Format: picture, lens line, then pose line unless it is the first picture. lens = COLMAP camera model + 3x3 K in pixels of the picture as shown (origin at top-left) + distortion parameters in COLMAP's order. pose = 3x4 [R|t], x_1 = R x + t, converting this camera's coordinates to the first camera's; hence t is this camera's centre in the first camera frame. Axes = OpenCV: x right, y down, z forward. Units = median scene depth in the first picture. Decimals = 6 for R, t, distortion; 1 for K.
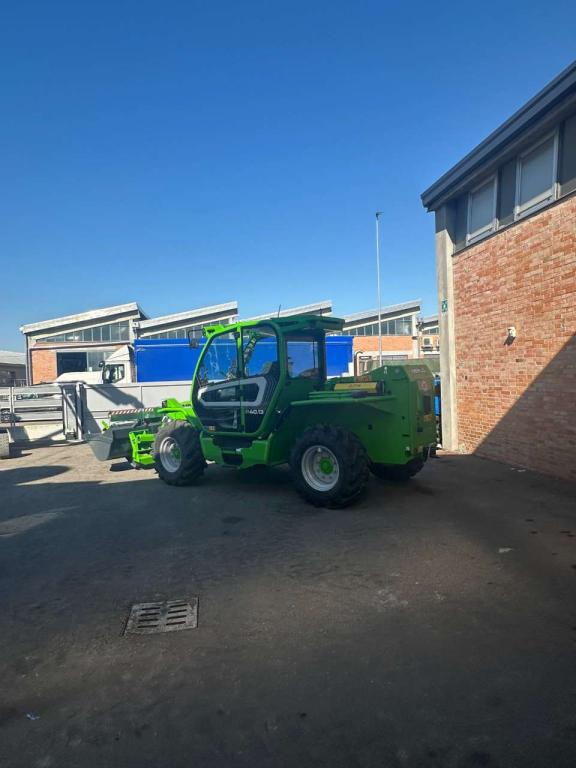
lens RADIAL K [[501.4, 0, 283.6], [0, 501.4, 389.1], [0, 0, 1]] dist [-0.001221, 0.001177]
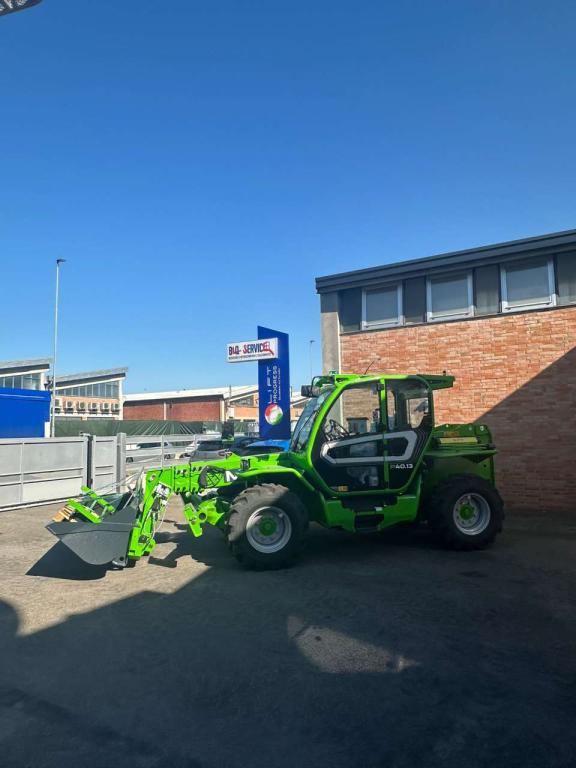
lens RADIAL K [[501.4, 0, 281.7], [0, 501.4, 381.4], [0, 0, 1]] dist [-0.001221, 0.001177]
pose [[0.624487, 0.097506, 0.774925, -0.928777], [0.017500, 0.990181, -0.138693, 0.011781], [-0.780840, 0.100173, 0.616648, 0.528737]]
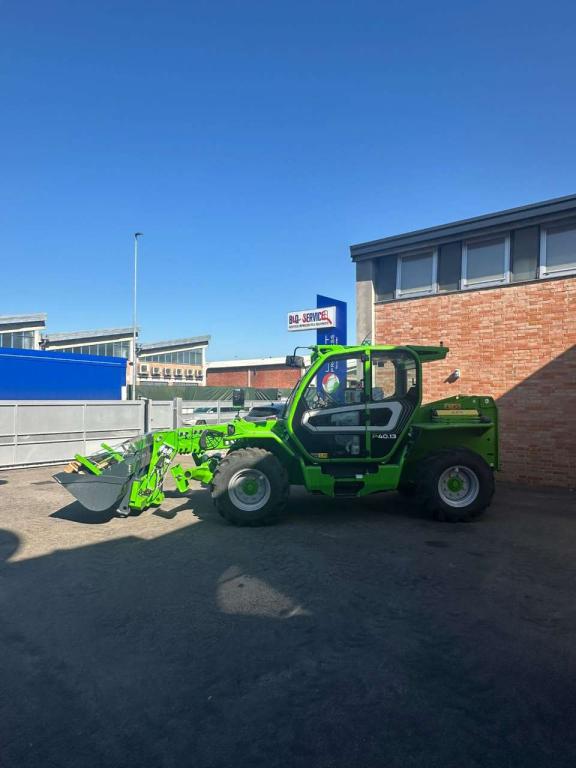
lens RADIAL K [[501.4, 0, 287.0], [0, 501.4, 388.2], [0, 0, 1]] dist [-0.001221, 0.001177]
pose [[0.751307, 0.051123, 0.657970, -0.816235], [-0.013383, 0.997970, -0.062258, 0.013564], [-0.659817, 0.037970, 0.750466, 0.354678]]
